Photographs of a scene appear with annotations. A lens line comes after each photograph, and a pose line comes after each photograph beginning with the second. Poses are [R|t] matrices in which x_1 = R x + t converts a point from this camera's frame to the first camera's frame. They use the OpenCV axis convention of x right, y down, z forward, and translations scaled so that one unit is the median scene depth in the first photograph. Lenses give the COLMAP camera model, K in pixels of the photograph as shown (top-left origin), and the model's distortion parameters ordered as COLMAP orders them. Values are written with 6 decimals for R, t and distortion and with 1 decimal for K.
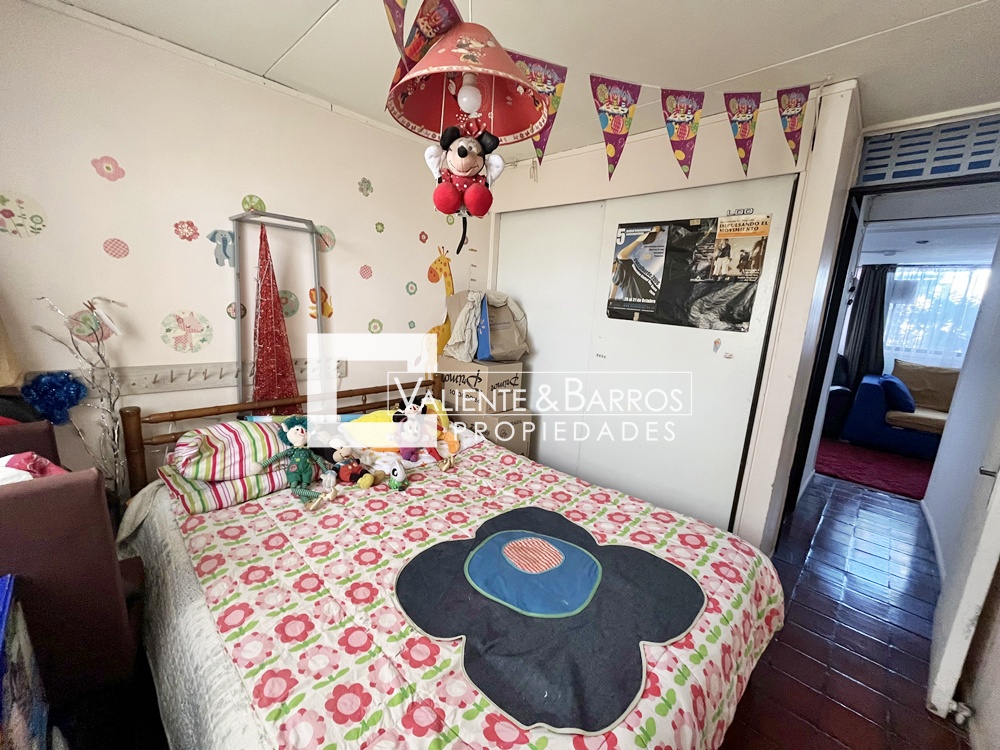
lens RADIAL K [[402.2, 0, 499.5], [0, 402.2, 373.5], [0, 0, 1]] dist [-0.002345, 0.000032]
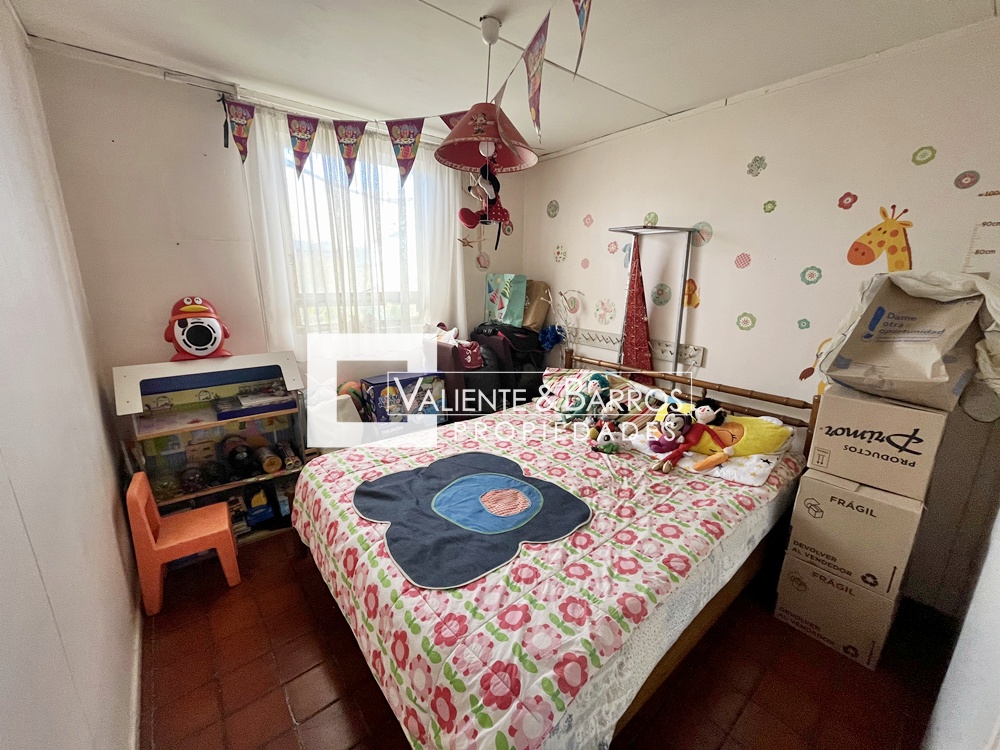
lens RADIAL K [[402.2, 0, 499.9], [0, 402.2, 374.2], [0, 0, 1]] dist [-0.002345, 0.000032]
pose [[-0.108850, 0.176436, -0.978275, 0.895653], [-0.200693, 0.959957, 0.195462, -0.095057], [0.973588, 0.217609, -0.069082, 0.769841]]
